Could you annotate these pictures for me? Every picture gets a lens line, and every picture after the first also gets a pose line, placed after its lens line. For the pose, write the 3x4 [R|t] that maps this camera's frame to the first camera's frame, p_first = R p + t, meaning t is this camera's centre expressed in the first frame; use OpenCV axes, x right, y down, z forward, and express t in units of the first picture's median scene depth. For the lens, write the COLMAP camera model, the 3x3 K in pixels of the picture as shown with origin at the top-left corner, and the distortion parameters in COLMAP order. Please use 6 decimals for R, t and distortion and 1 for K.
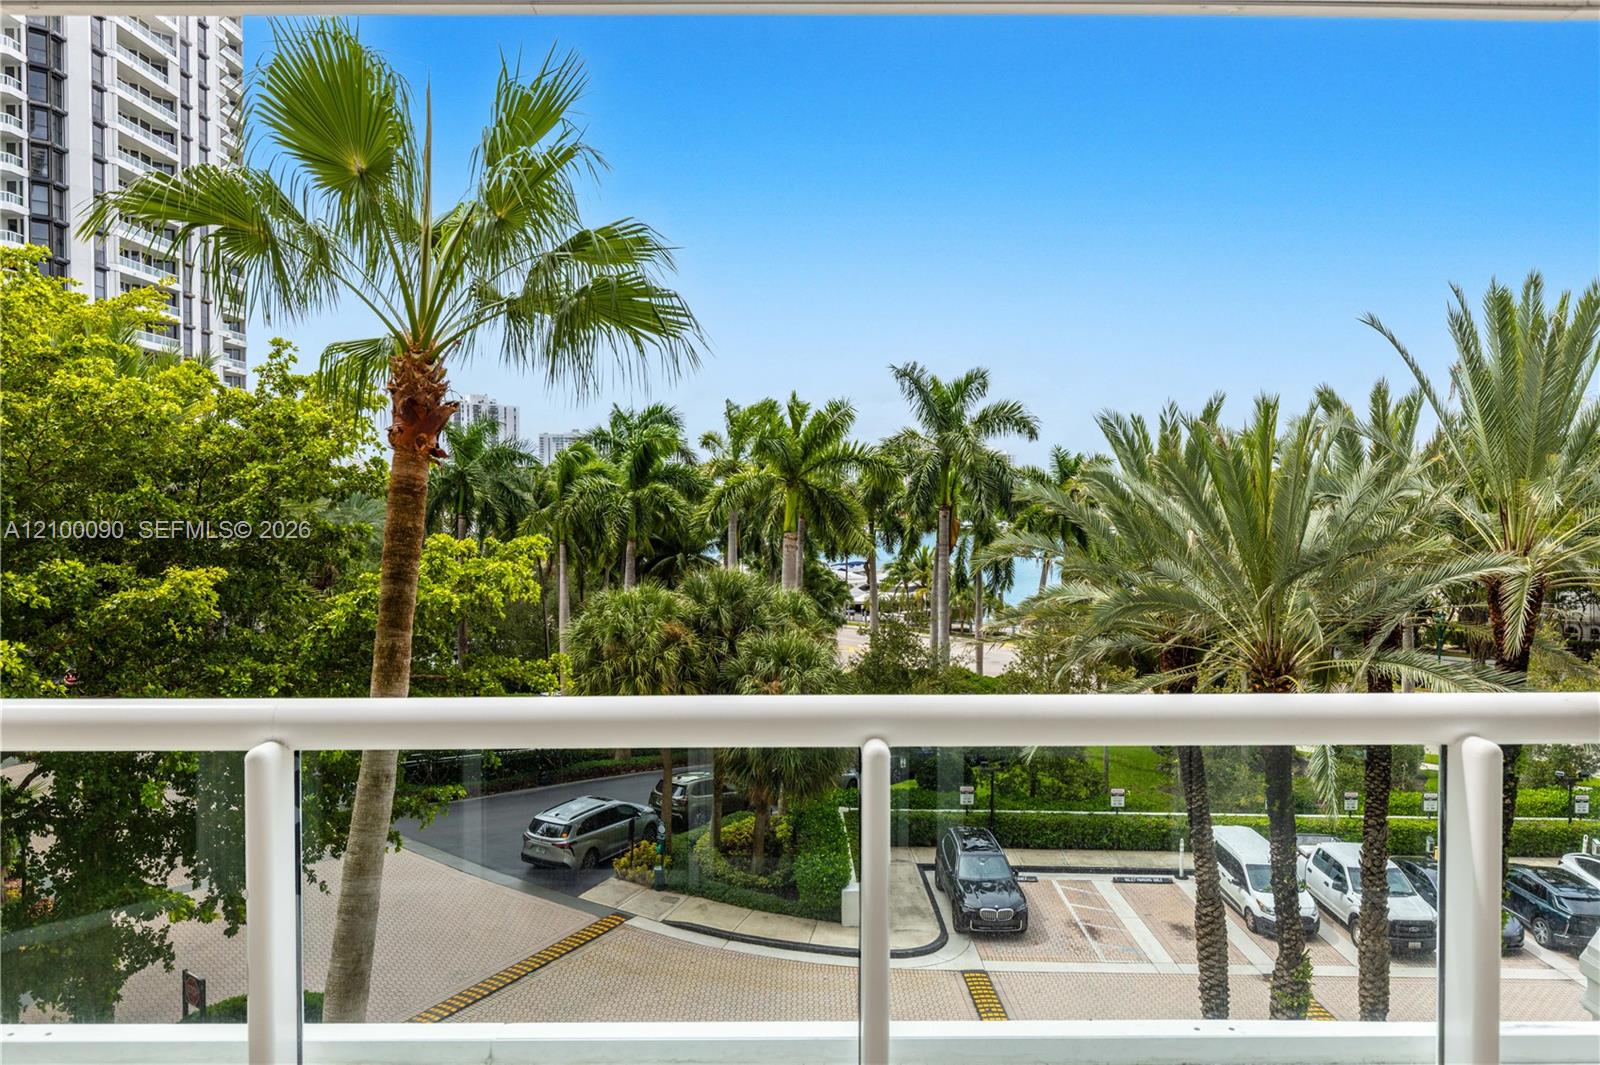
lens RADIAL K [[1093.6, 0, 800.3], [0, 1093.6, 500.6], [0, 0, 1]] dist [-0.012262, 0.003197]
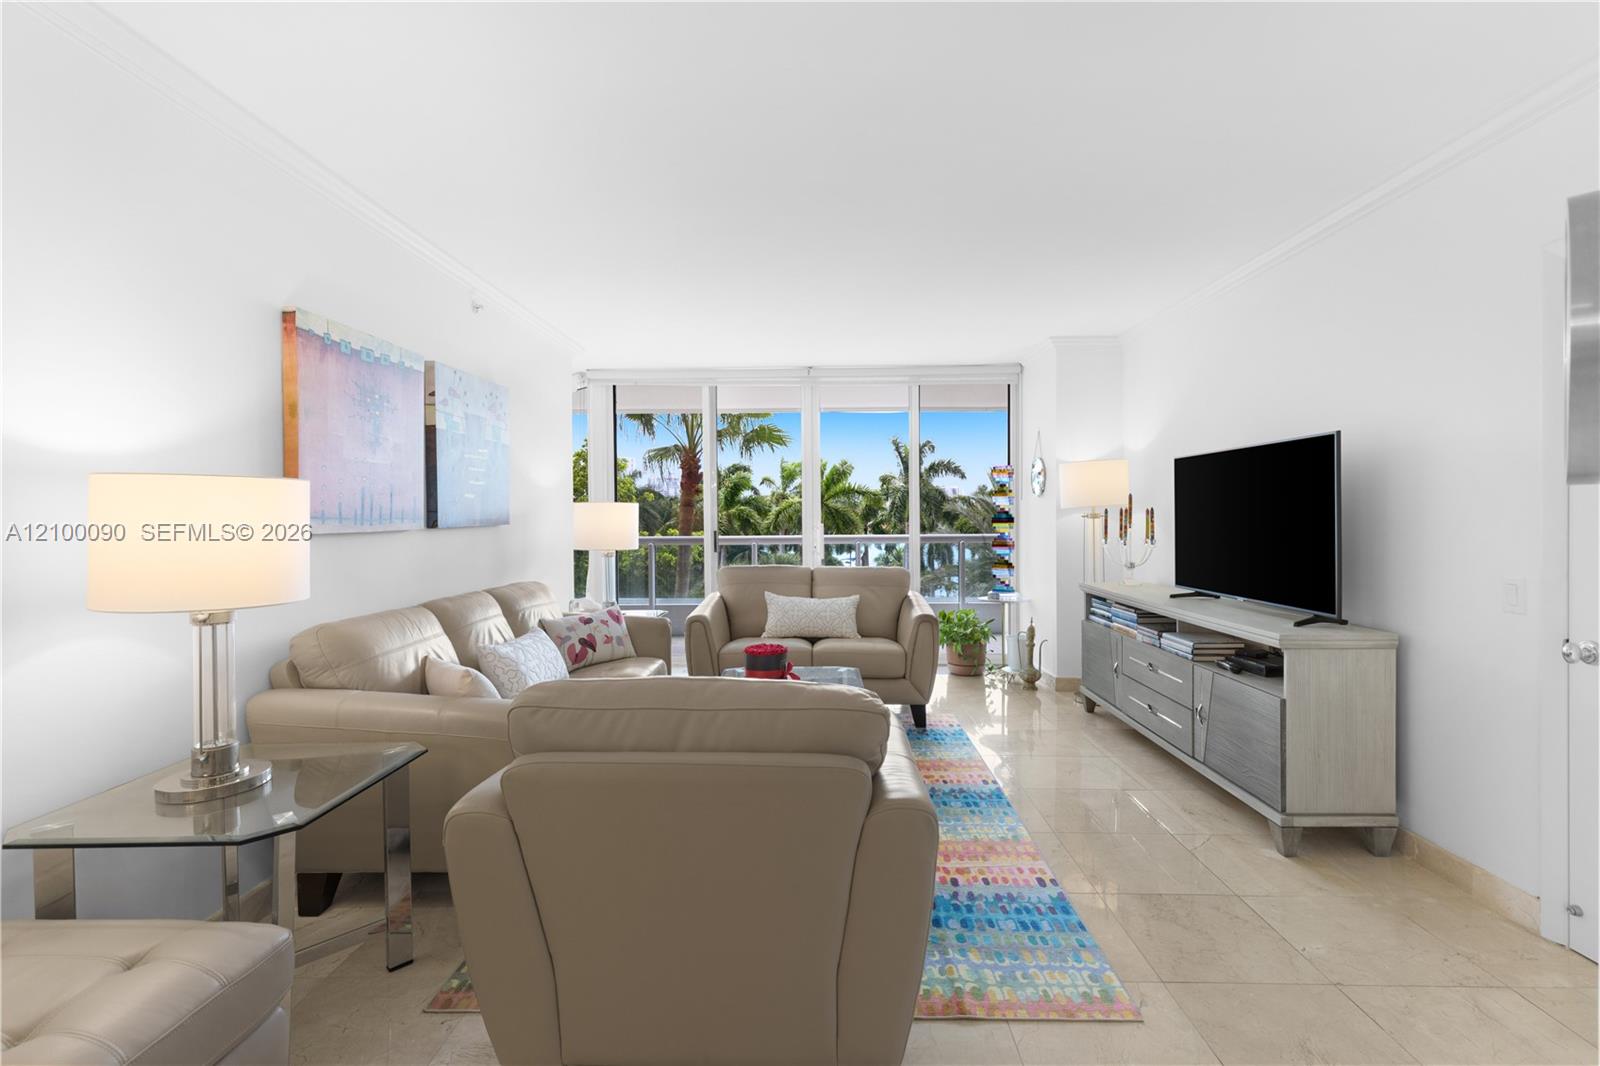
lens RADIAL K [[722.5, 0, 823.0], [0, 722.5, 529.4], [0, 0, 1]] dist [0.002600, -0.000787]
pose [[0.999965, -0.001571, 0.008206, -0.015455], [0.001449, 0.999889, 0.014862, 0.004897], [-0.008228, -0.014849, 0.999856, -0.184217]]
